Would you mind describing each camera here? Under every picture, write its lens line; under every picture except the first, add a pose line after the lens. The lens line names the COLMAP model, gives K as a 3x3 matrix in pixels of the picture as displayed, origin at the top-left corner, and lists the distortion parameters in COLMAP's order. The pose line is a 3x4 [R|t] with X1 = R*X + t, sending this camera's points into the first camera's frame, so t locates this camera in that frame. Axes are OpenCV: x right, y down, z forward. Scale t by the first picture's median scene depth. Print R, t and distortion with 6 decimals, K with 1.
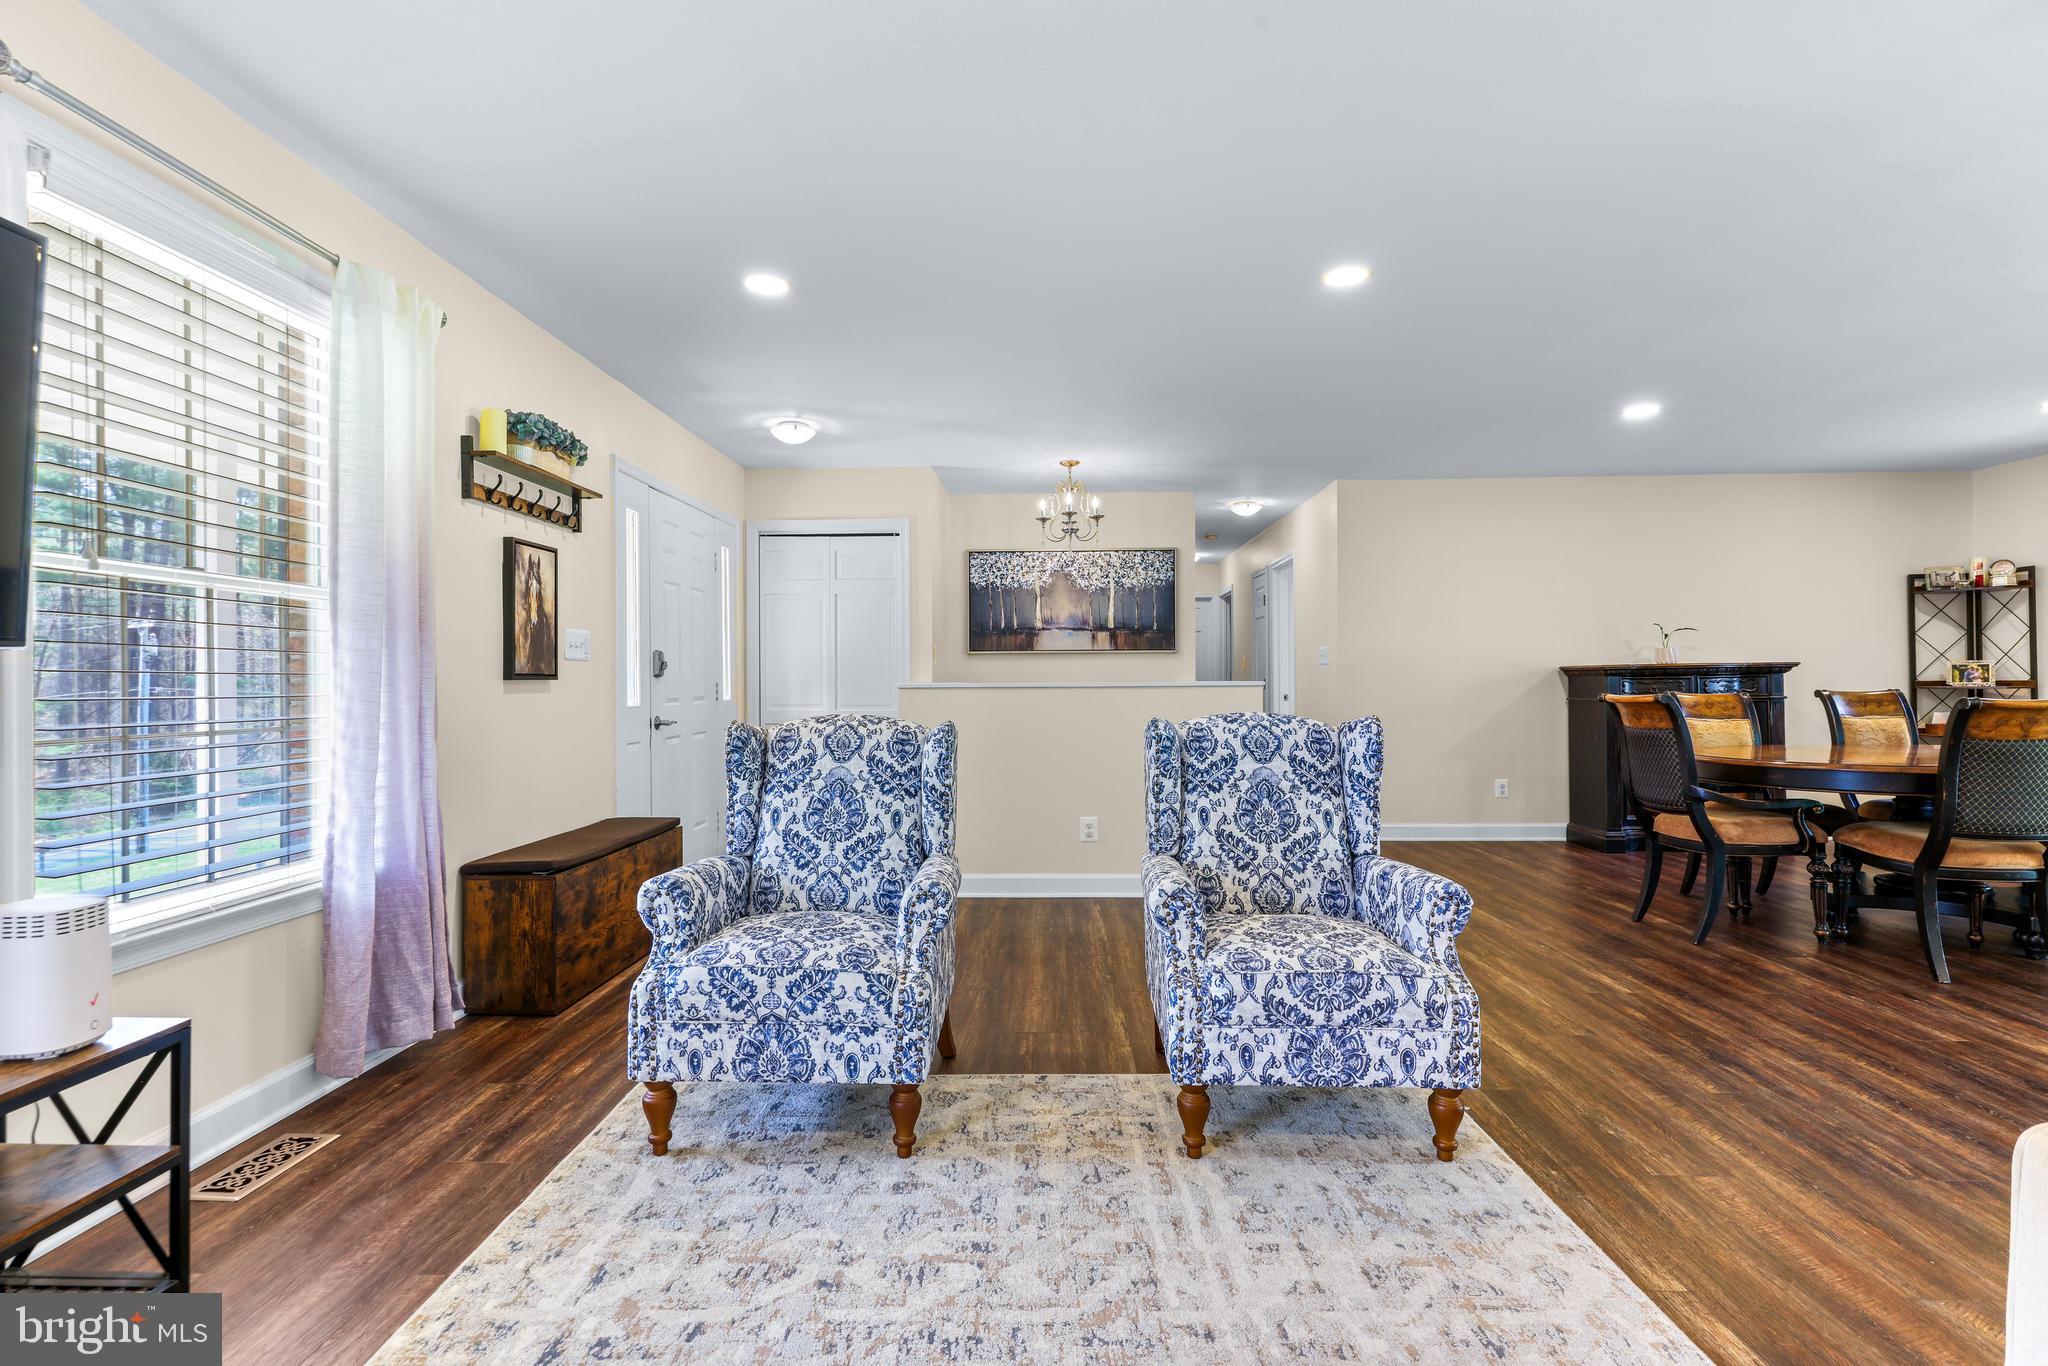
lens RADIAL K [[938.5, 0, 1018.9], [0, 938.5, 678.8], [0, 0, 1]] dist [0.000689, 0.001159]
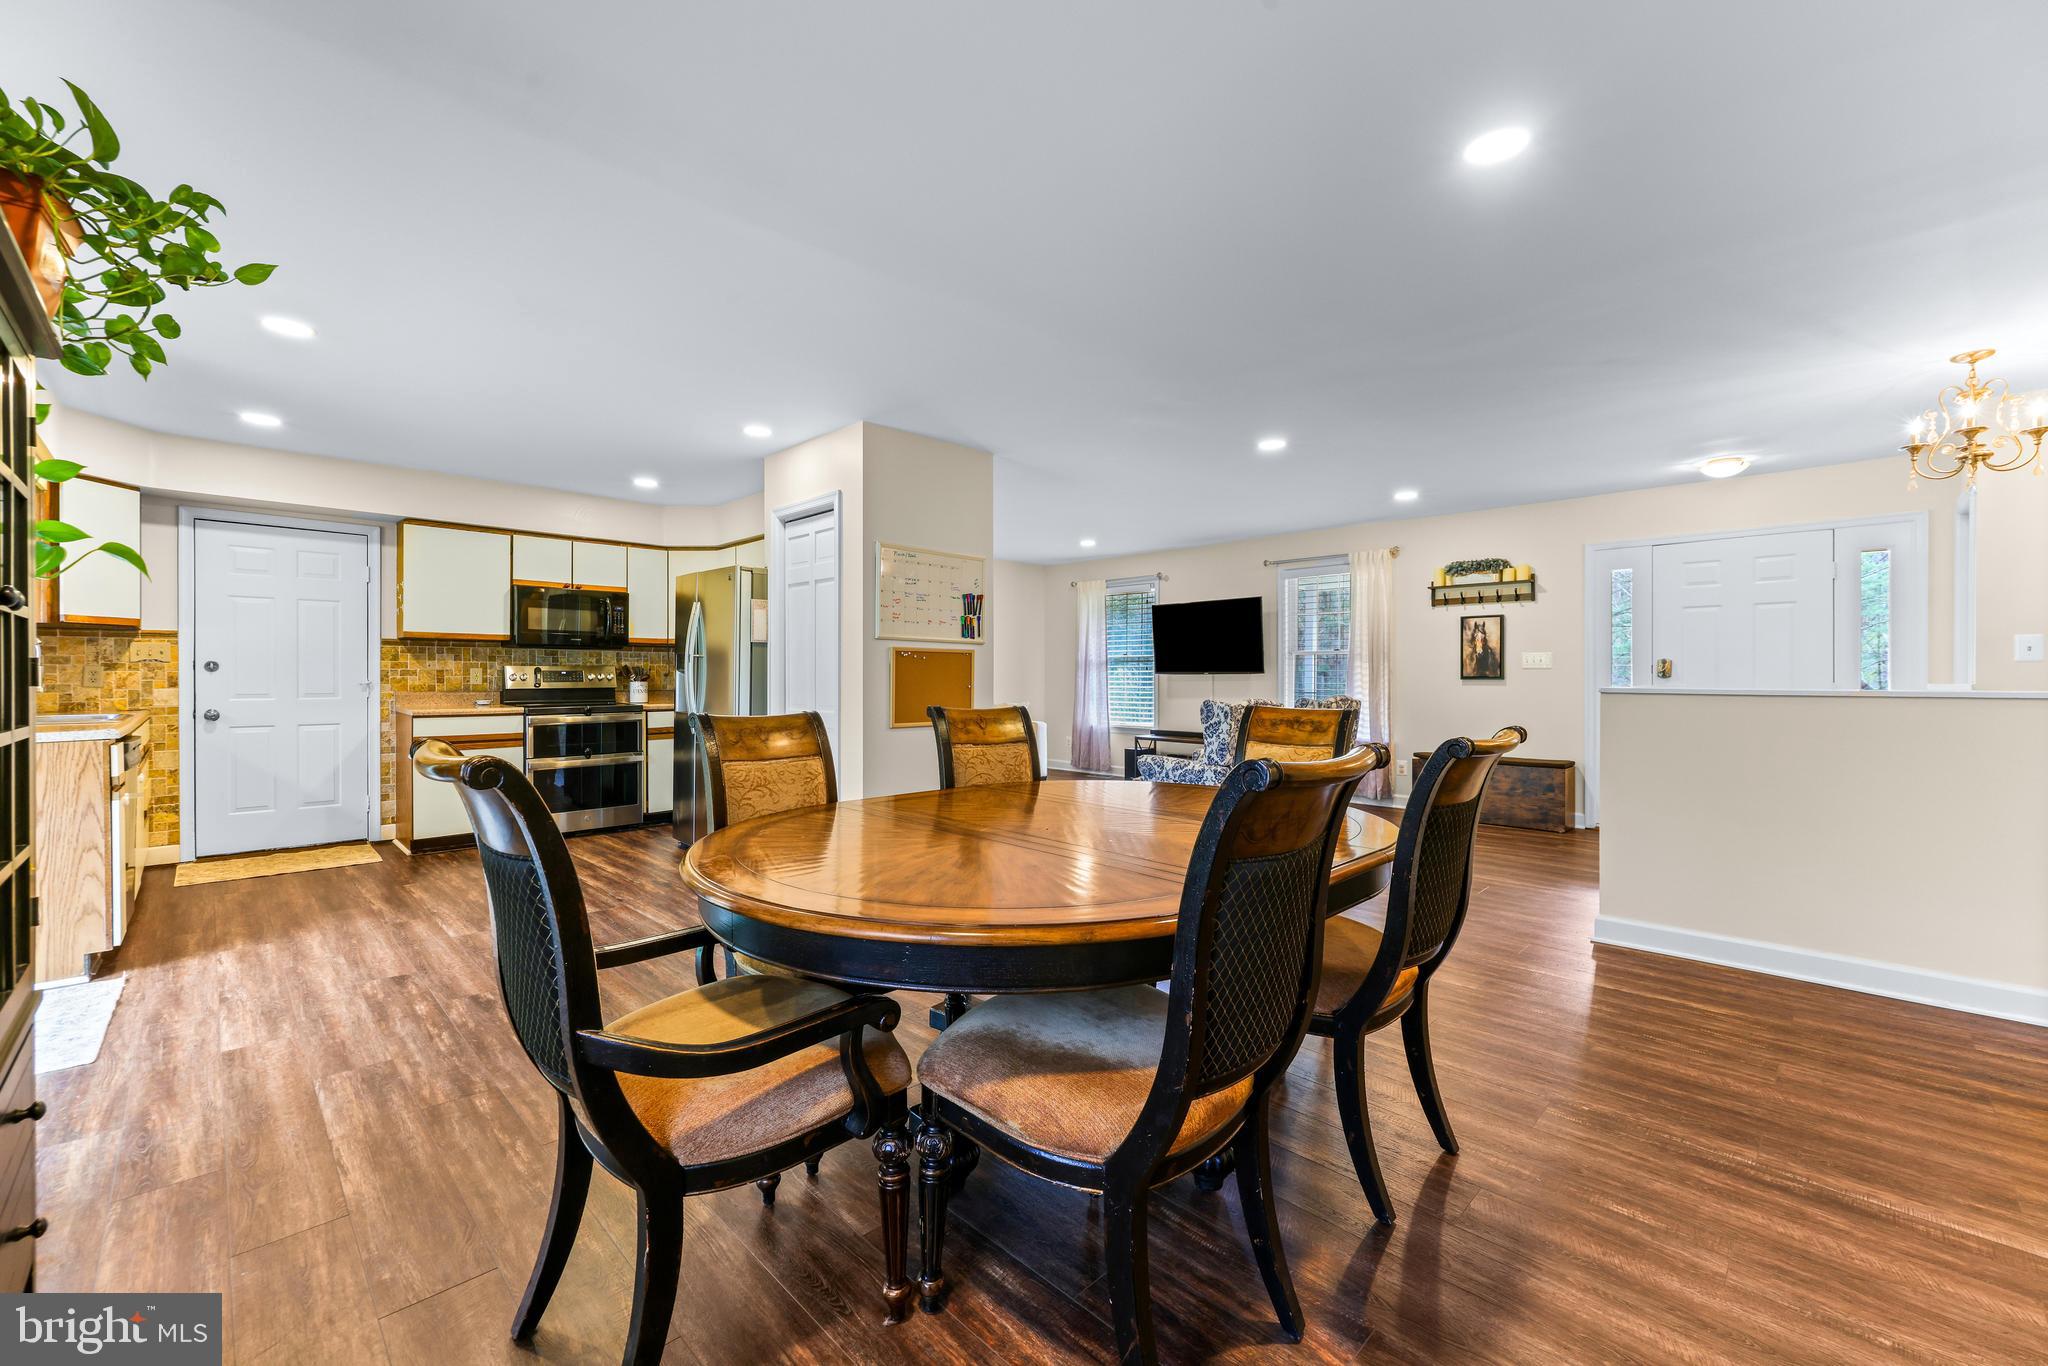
lens RADIAL K [[824.6, 0, 1019.7], [0, 824.6, 680.2], [0, 0, 1]] dist [-0.001855, 0.000497]
pose [[-0.688787, 0.008334, -0.724916, 1.509078], [0.004696, 0.999964, 0.007034, -0.014740], [0.724948, 0.001441, -0.688802, 1.471304]]
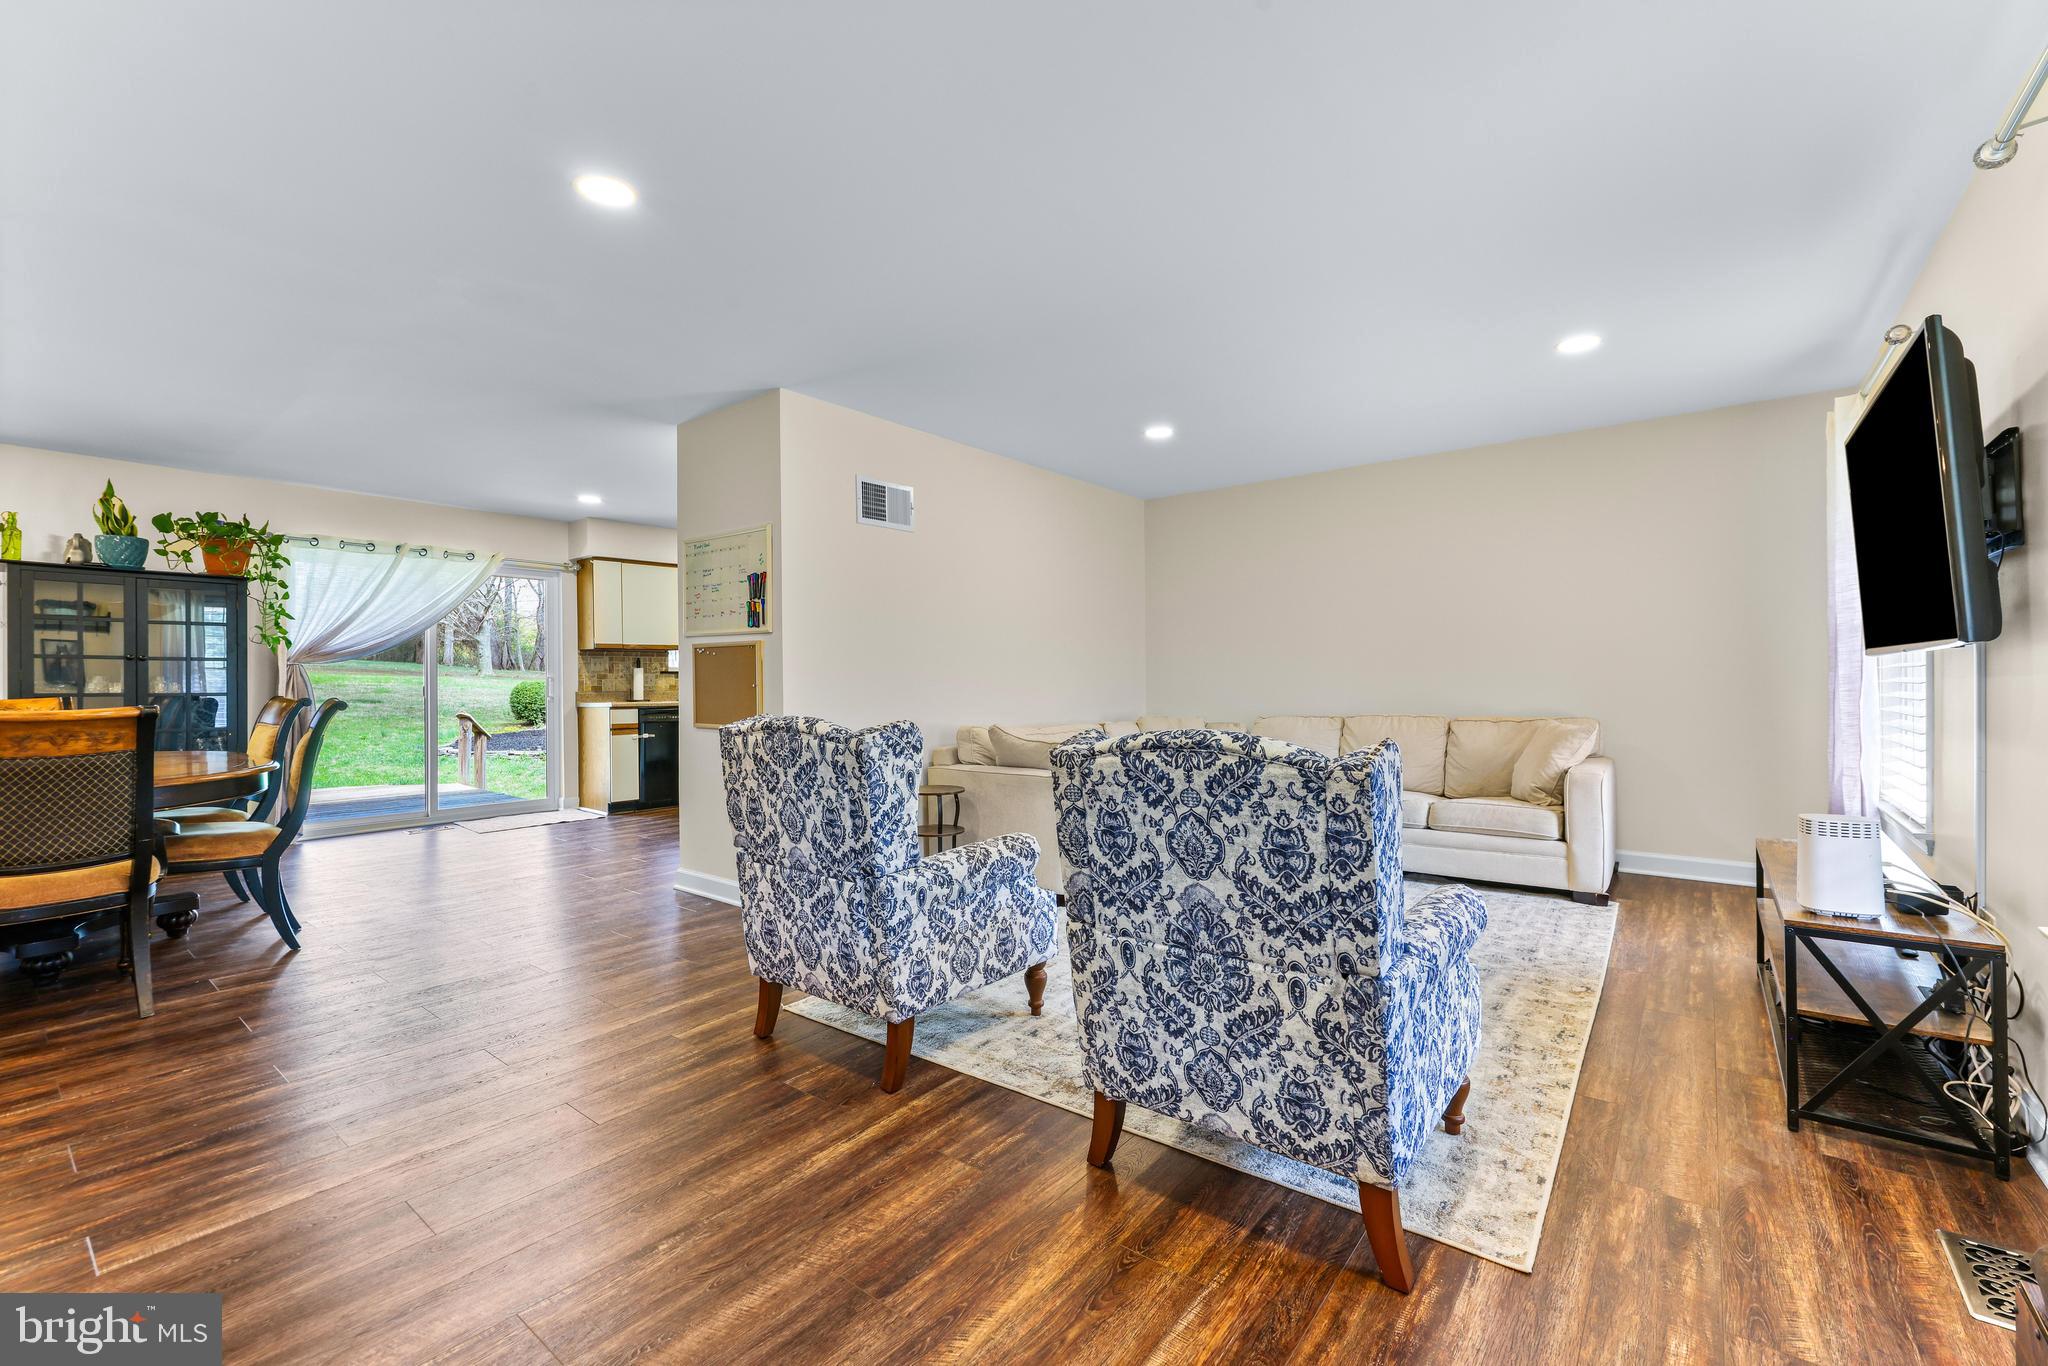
lens RADIAL K [[852.6, 0, 1024.0], [0, 852.6, 683.0], [0, 0, 1]] dist [0.000483, 0.000142]
pose [[-0.804940, 0.008677, 0.593293, -0.332472], [0.009258, 0.999955, -0.002064, 0.006252], [-0.593284, 0.003832, -0.804984, 1.205417]]
